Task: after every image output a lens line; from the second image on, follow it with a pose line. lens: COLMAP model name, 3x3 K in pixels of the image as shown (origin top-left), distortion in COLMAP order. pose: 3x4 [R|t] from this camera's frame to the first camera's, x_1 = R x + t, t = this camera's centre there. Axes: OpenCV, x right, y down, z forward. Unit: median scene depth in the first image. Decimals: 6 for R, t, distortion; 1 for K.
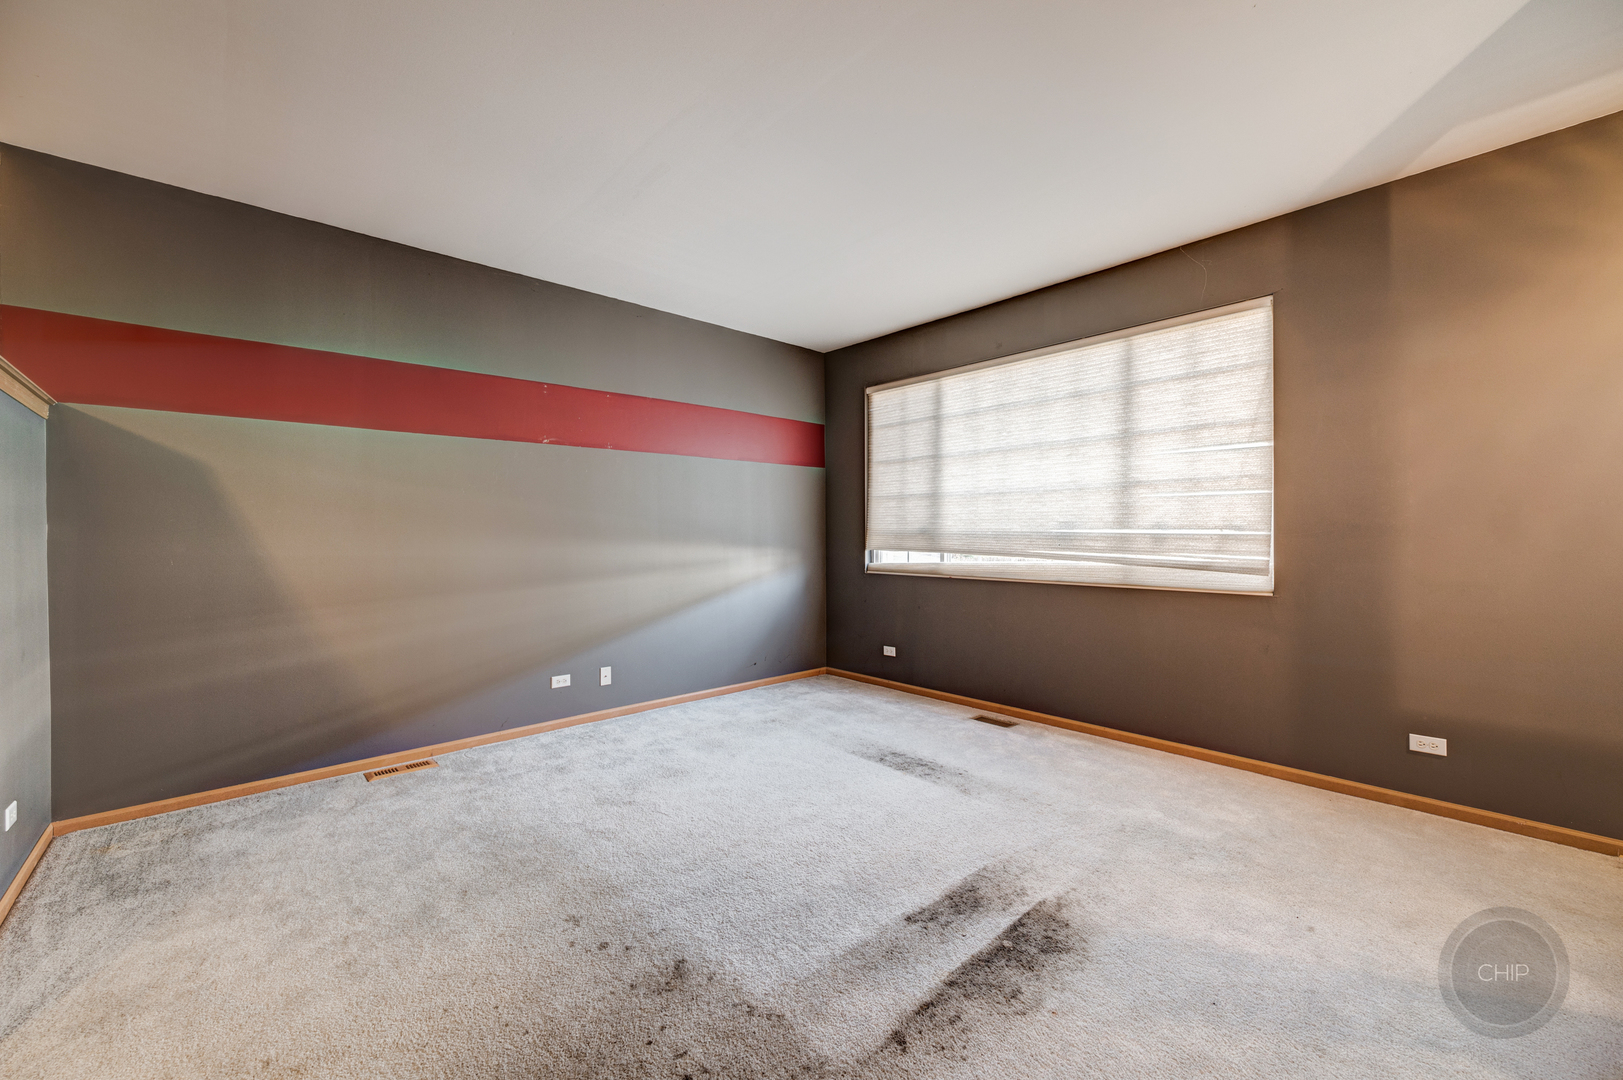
lens RADIAL K [[641.4, 0, 814.8], [0, 641.4, 535.9], [0, 0, 1]] dist [0.001720, -0.000213]
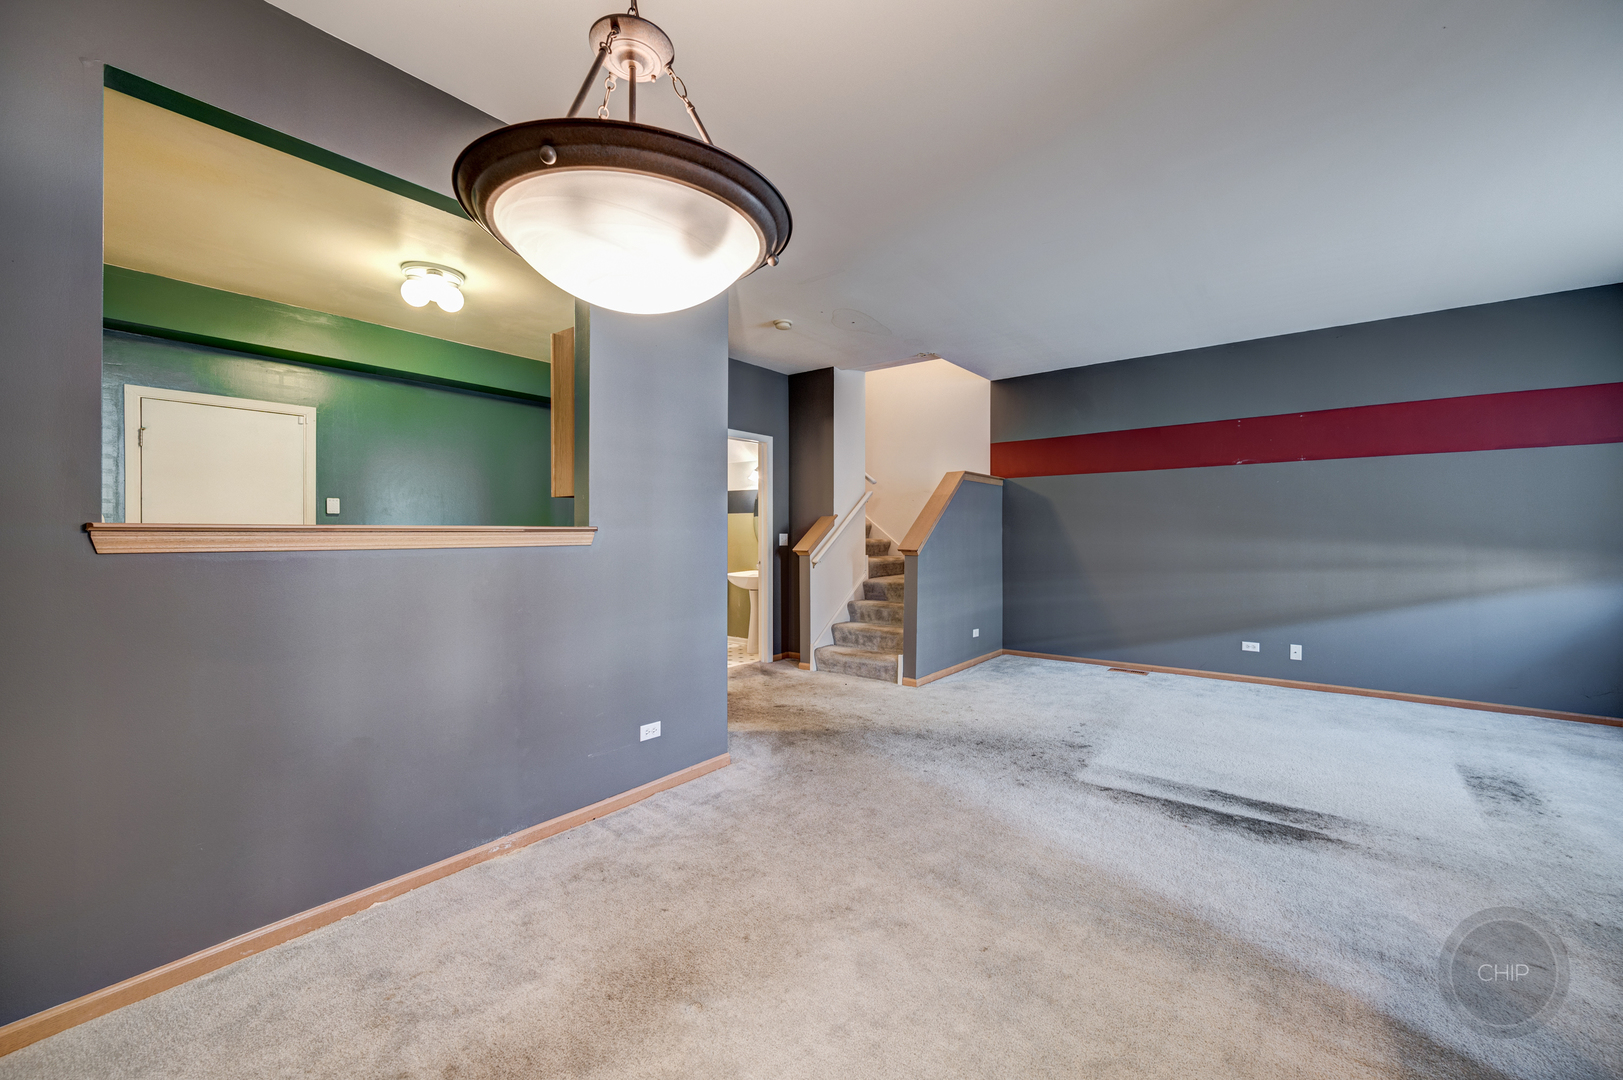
lens RADIAL K [[641.4, 0, 813.1], [0, 641.4, 537.1], [0, 0, 1]] dist [0.001720, -0.000213]
pose [[0.164325, 0.009409, -0.986361, 0.877879], [-0.005893, 0.999946, 0.008557, 0.000004], [0.986389, 0.004406, 0.164372, -0.099202]]
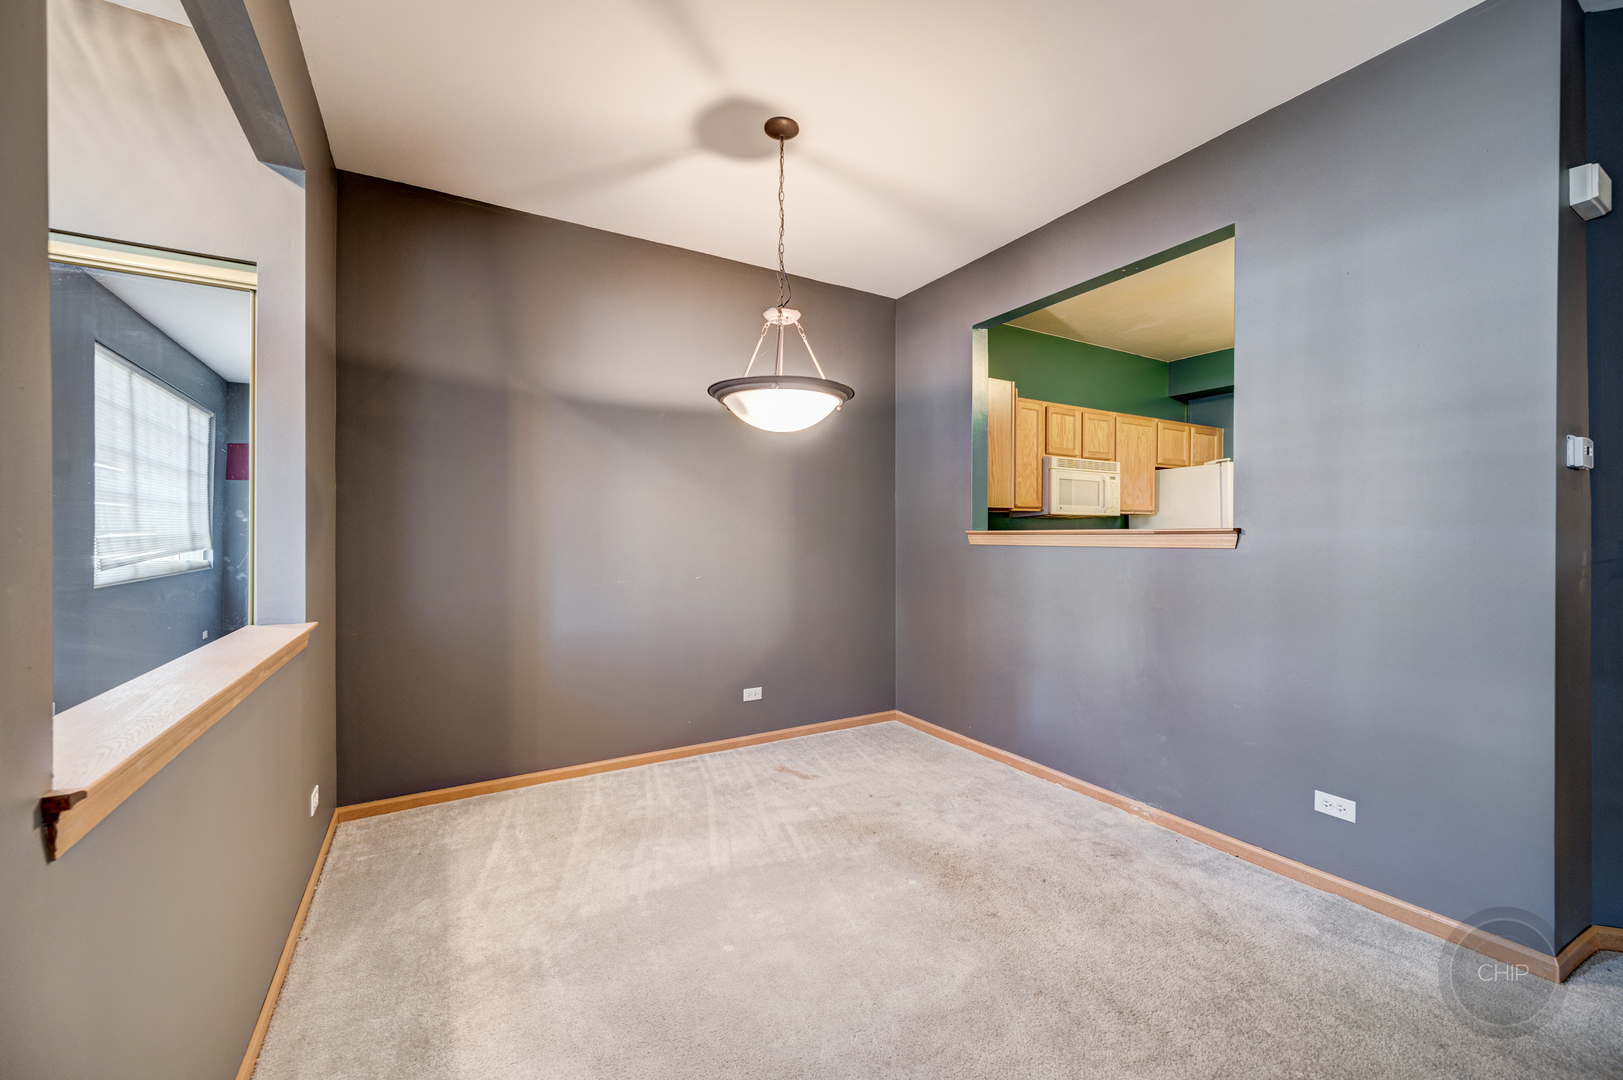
lens RADIAL K [[641.4, 0, 813.4], [0, 641.4, 534.4], [0, 0, 1]] dist [0.001720, -0.000213]
pose [[-0.976586, 0.007475, 0.214999, 0.339479], [0.008092, 0.999965, 0.001990, -0.001816], [-0.214977, 0.003683, -0.976612, 0.568419]]
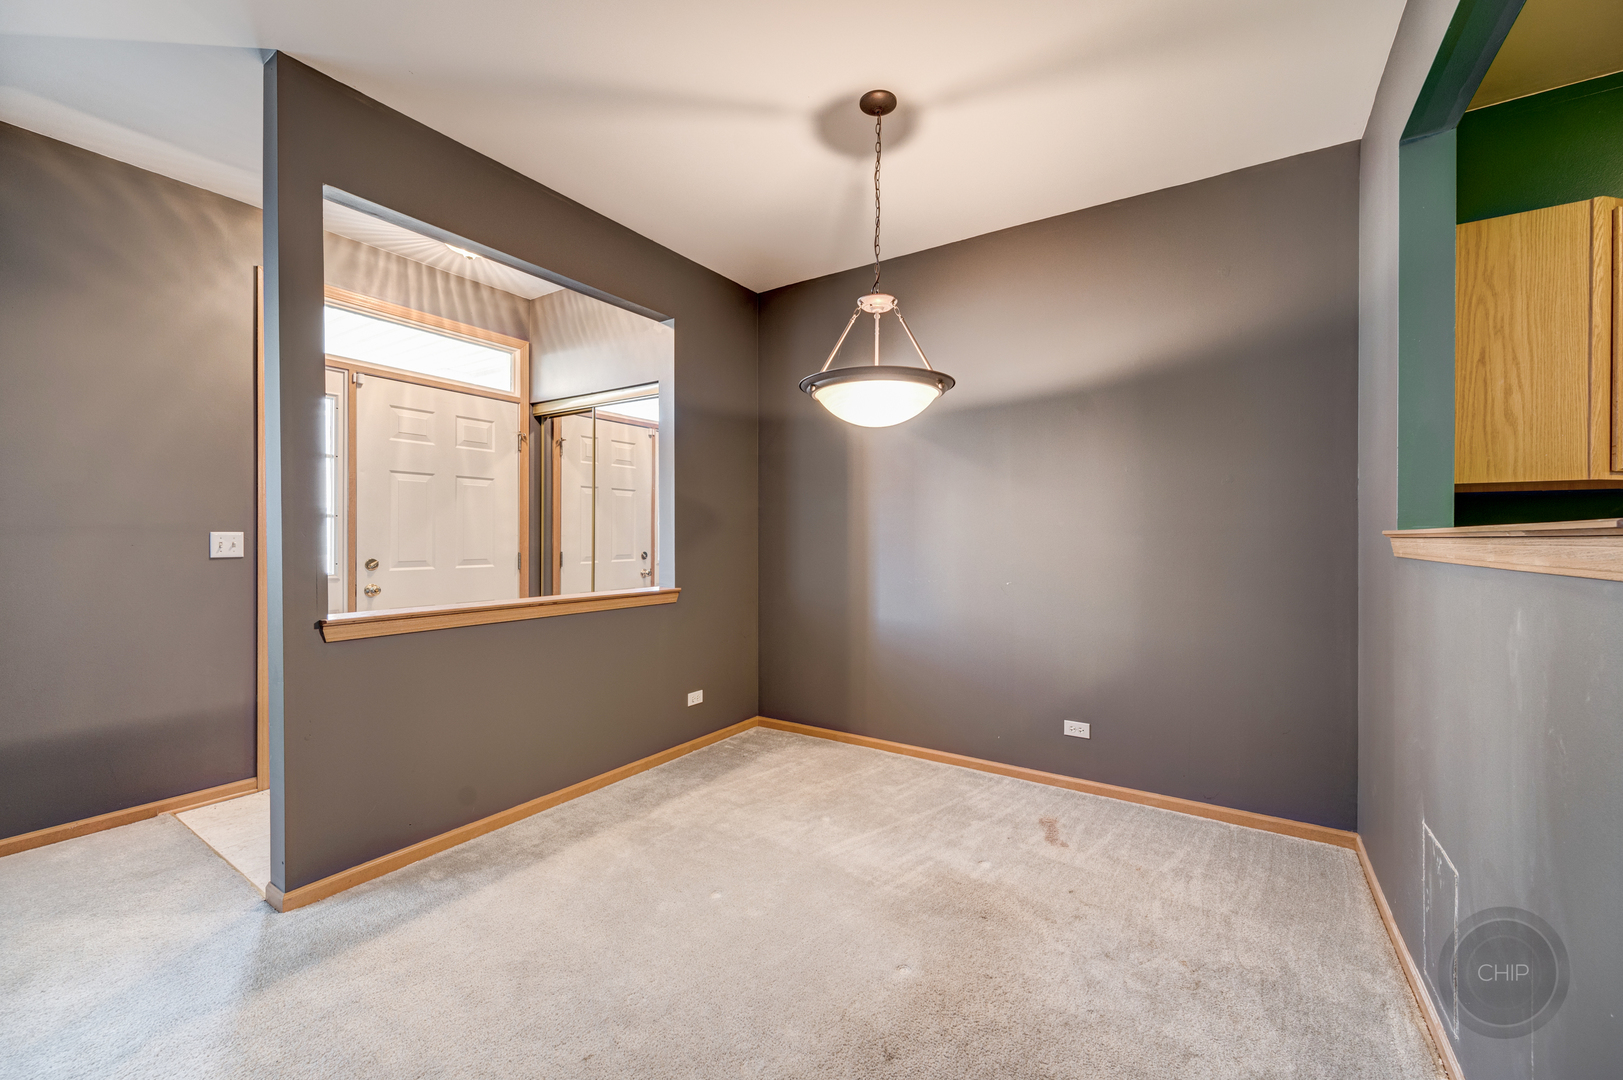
lens RADIAL K [[641.4, 0, 812.2], [0, 641.4, 535.6], [0, 0, 1]] dist [0.001720, -0.000213]
pose [[-0.245745, 0.003185, 0.969329, -0.115565], [0.003145, 0.999992, -0.002488, 0.000551], [-0.969329, 0.002437, -0.245753, 0.099018]]
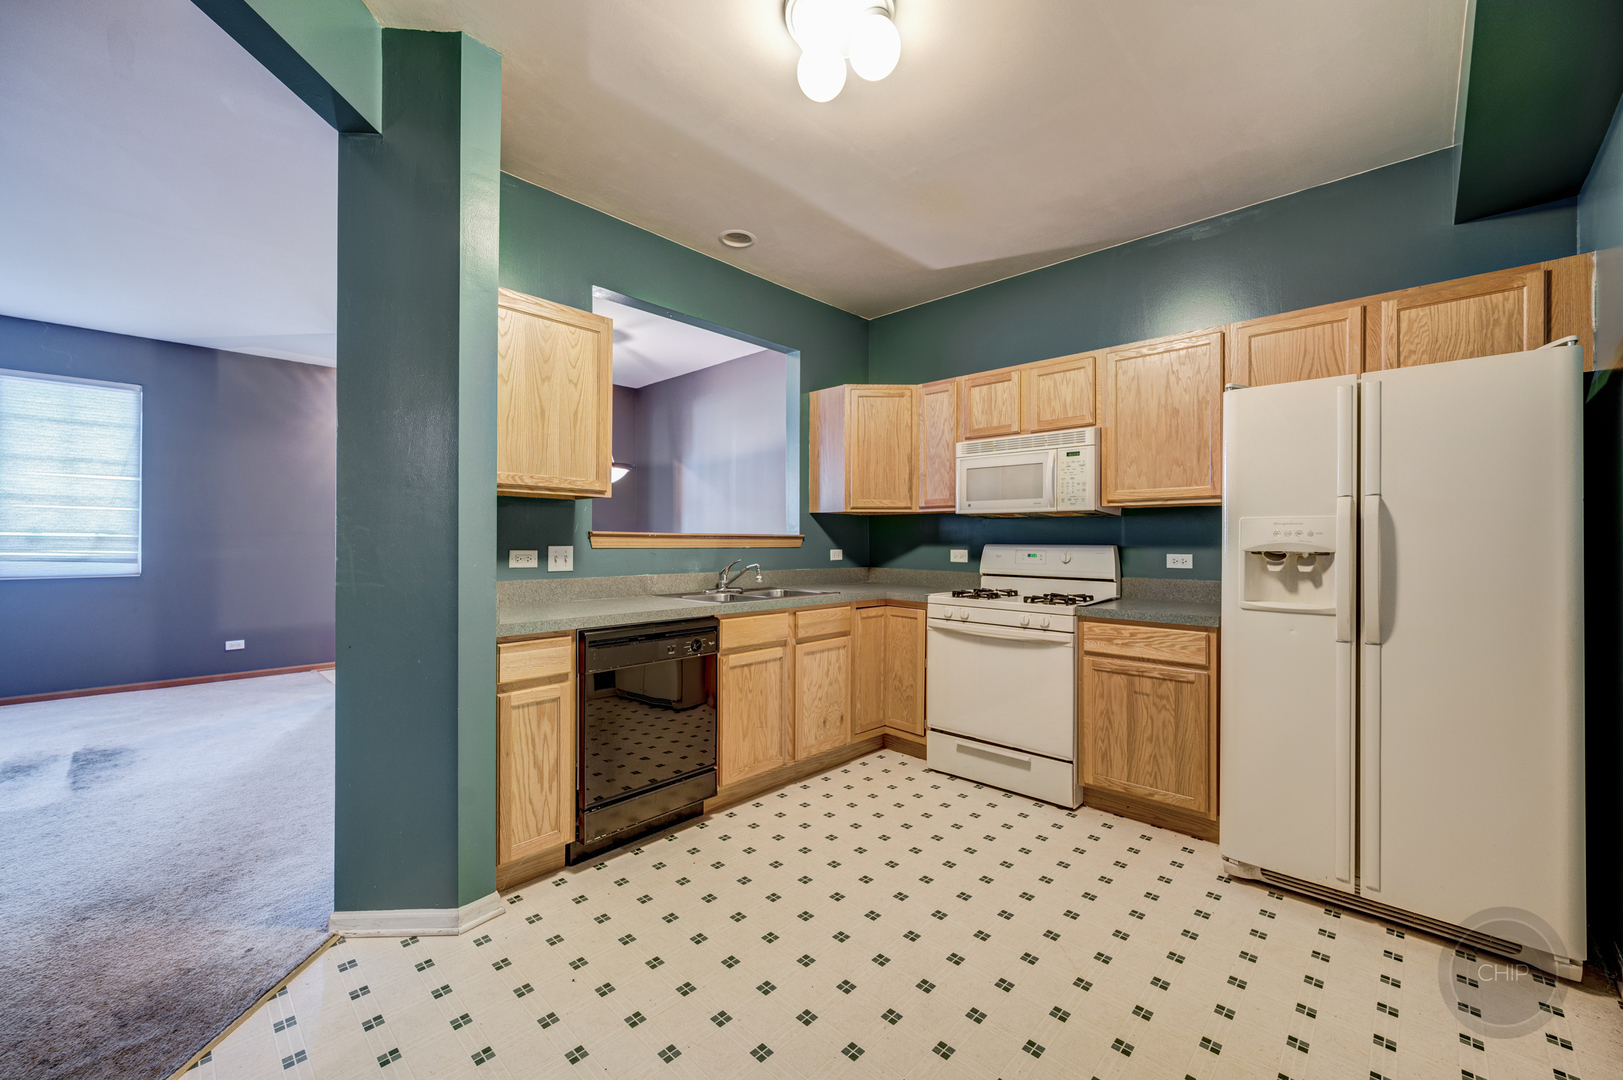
lens RADIAL K [[641.4, 0, 809.6], [0, 641.4, 536.3], [0, 0, 1]] dist [0.001720, -0.000213]
pose [[-0.062148, 0.009905, 0.998018, -0.916423], [0.000460, 0.999951, -0.009896, 0.011445], [-0.998067, -0.000155, -0.062149, -0.516182]]
